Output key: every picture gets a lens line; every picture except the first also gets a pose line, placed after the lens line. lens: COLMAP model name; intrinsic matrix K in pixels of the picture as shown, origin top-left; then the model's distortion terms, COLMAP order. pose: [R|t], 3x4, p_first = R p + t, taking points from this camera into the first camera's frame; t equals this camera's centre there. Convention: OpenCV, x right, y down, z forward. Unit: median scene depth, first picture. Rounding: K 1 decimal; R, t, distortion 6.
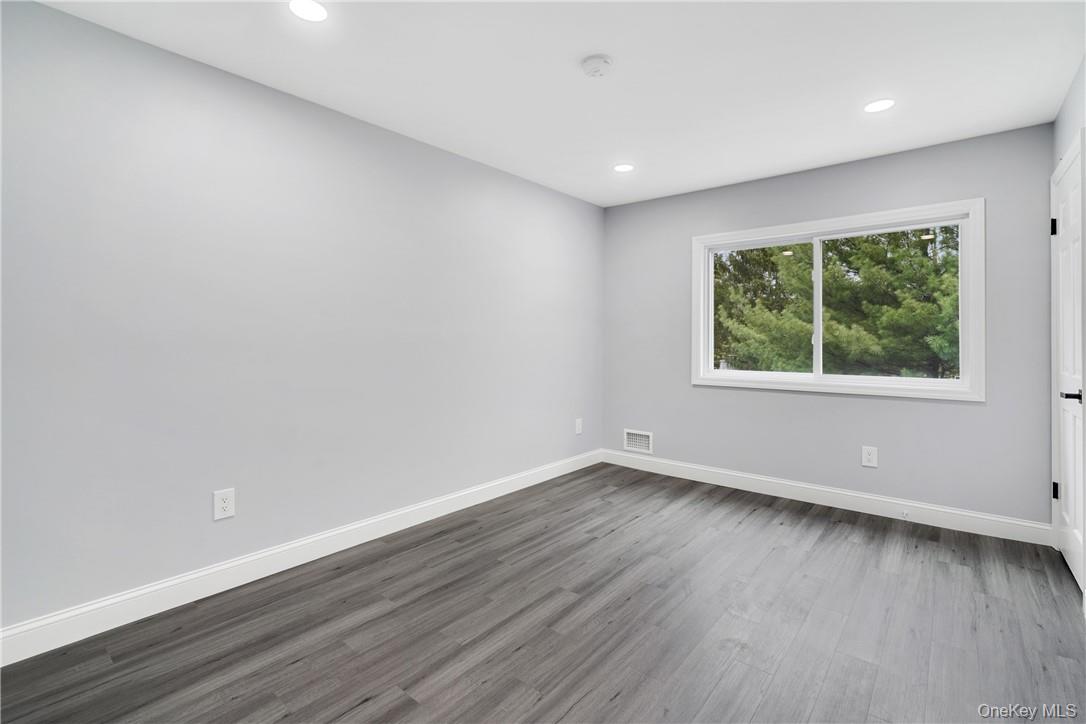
lens RADIAL K [[498.2, 0, 532.1], [0, 498.2, 353.5], [0, 0, 1]] dist [-0.056133, 0.021594]
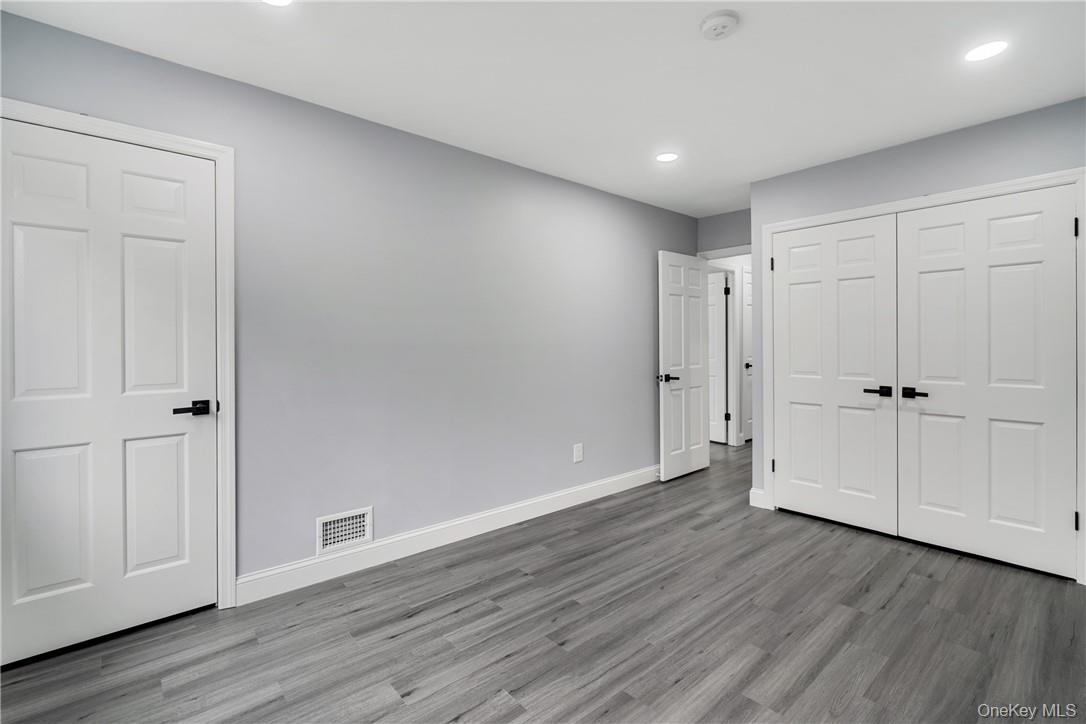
lens RADIAL K [[498.2, 0, 532.1], [0, 498.2, 353.5], [0, 0, 1]] dist [-0.056133, 0.021594]
pose [[-0.987322, 0.002873, 0.158707, 0.334188], [0.010847, 0.998720, 0.049402, -0.067043], [-0.158362, 0.050497, -0.986089, 1.971792]]
